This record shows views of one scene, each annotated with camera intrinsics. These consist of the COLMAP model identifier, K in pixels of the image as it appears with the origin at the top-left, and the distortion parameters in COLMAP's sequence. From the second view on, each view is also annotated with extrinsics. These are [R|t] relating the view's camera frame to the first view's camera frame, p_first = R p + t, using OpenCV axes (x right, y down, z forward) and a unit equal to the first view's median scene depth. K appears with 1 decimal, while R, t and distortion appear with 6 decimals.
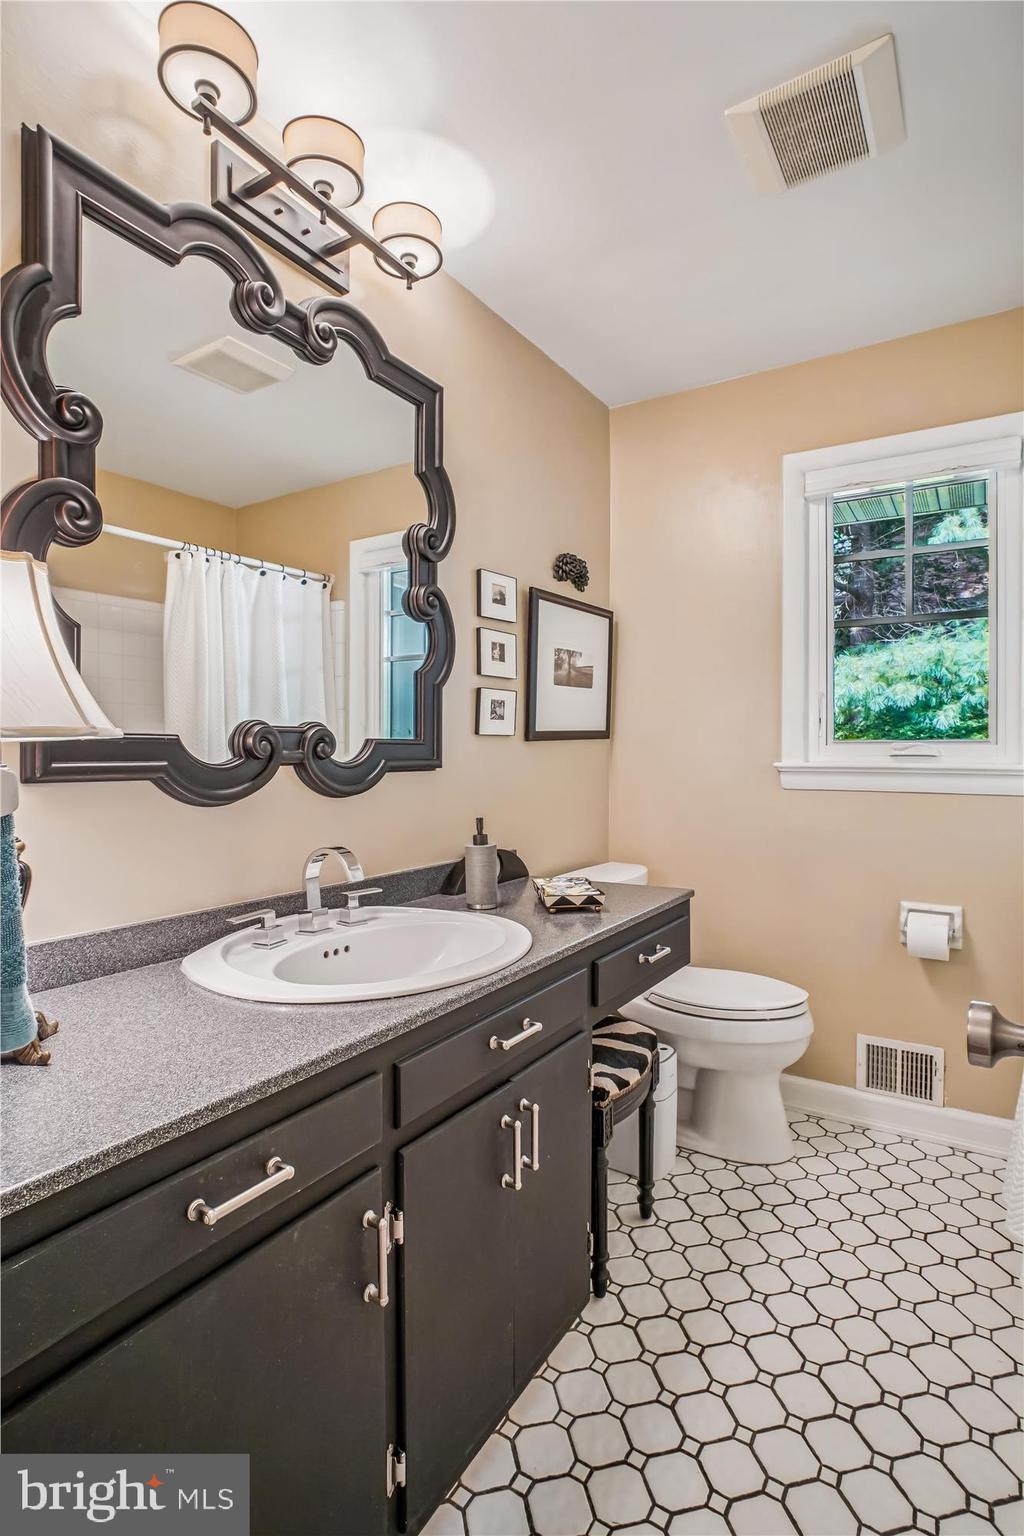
lens RADIAL K [[749.1, 0, 528.7], [0, 749.1, 770.4], [0, 0, 1]] dist [-0.031353, 0.002455]
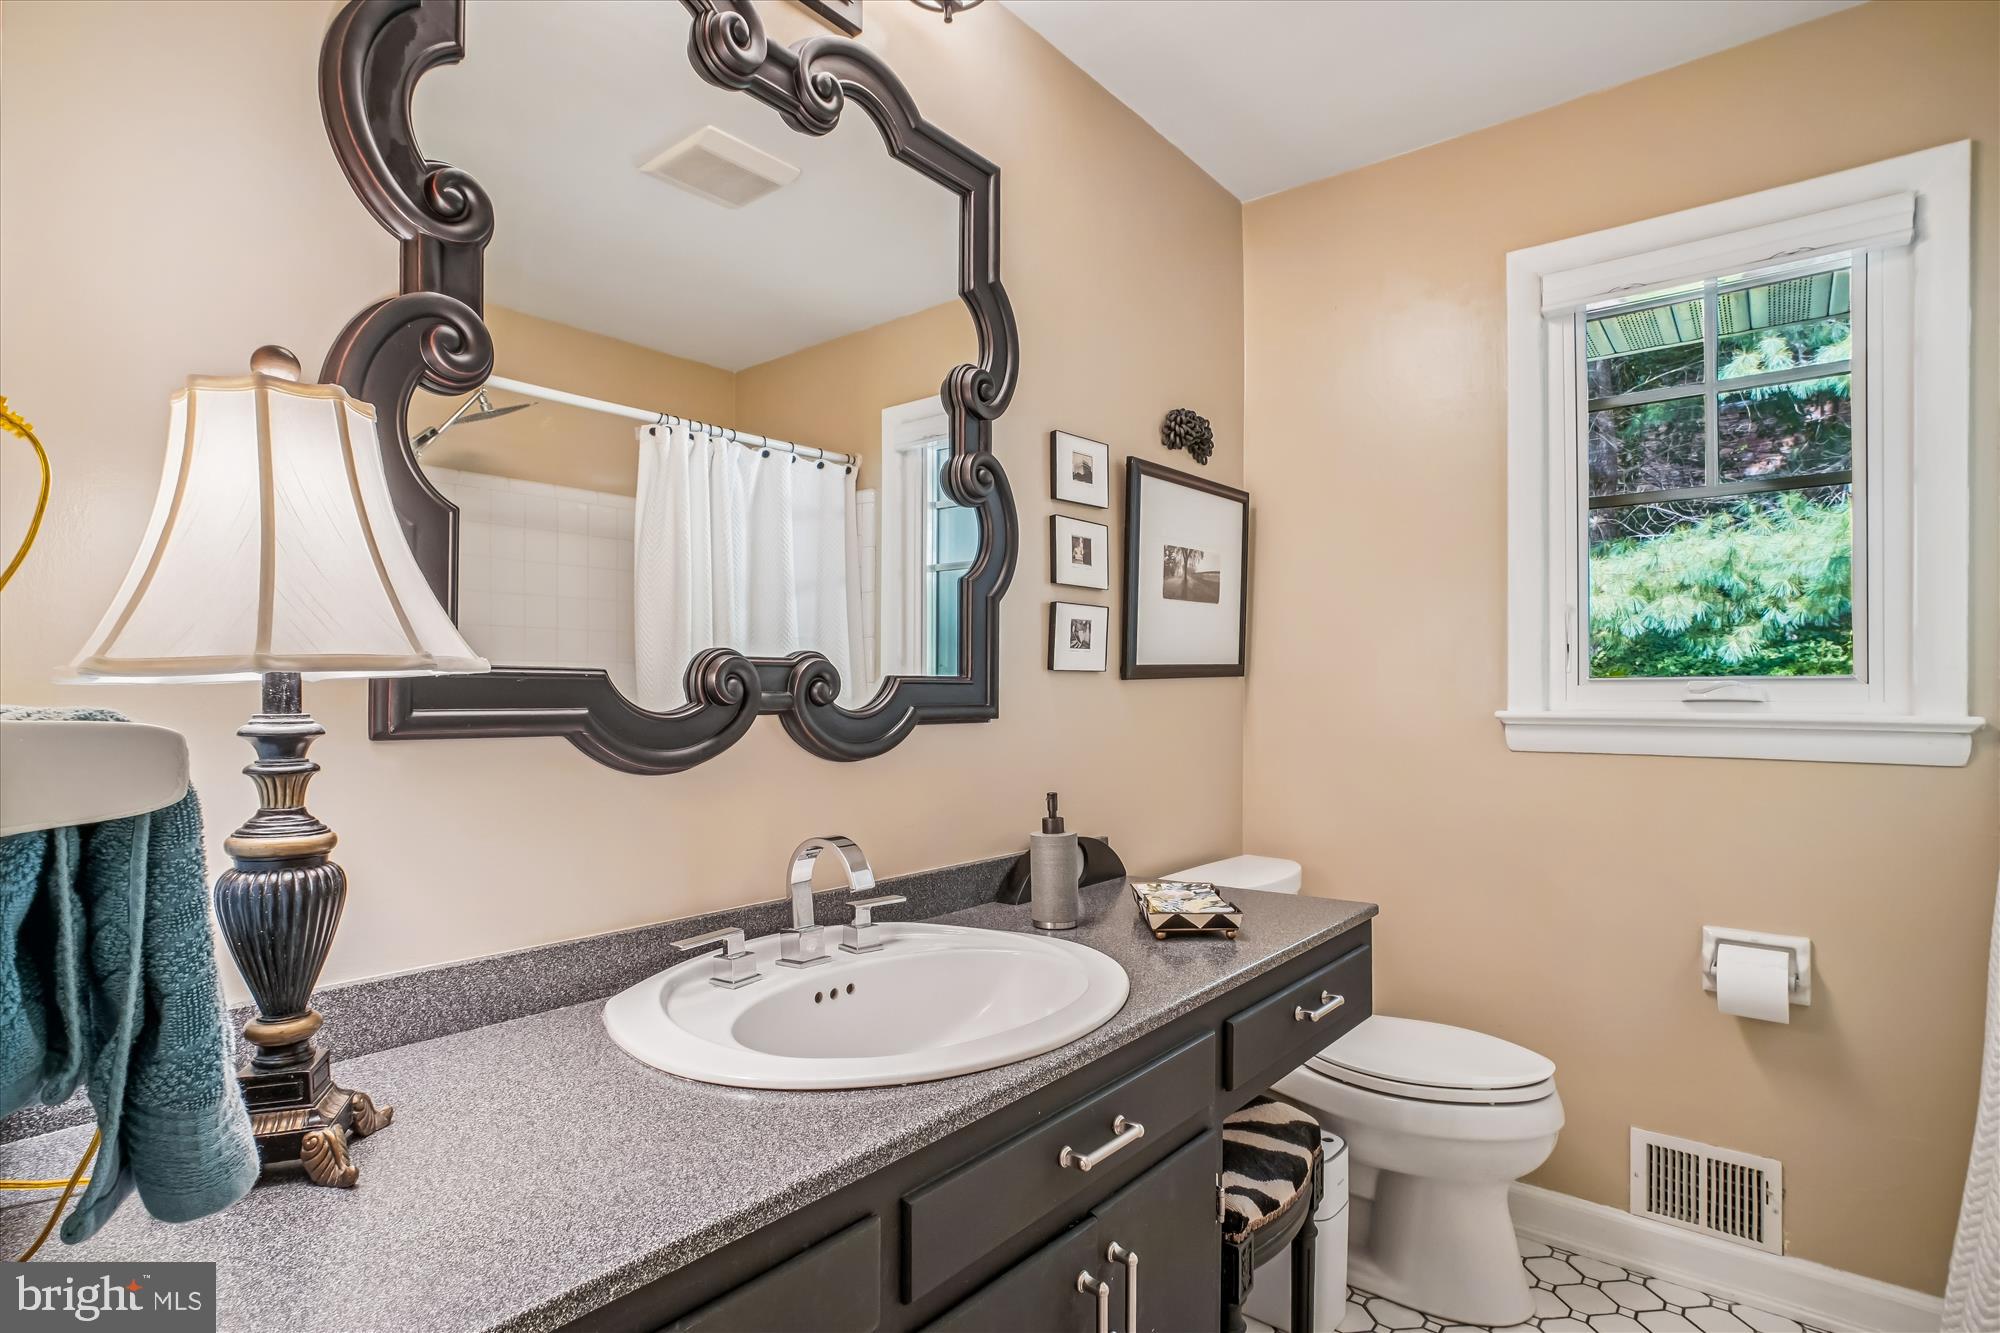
lens RADIAL K [[975.4, 0, 1000.7], [0, 975.4, 693.2], [0, 0, 1]] dist [-0.031353, 0.002455]
pose [[0.991496, 0.000694, -0.130137, 0.002973], [-0.004109, 0.999654, -0.025973, -0.003213], [0.130073, 0.026286, 0.991156, 0.118948]]
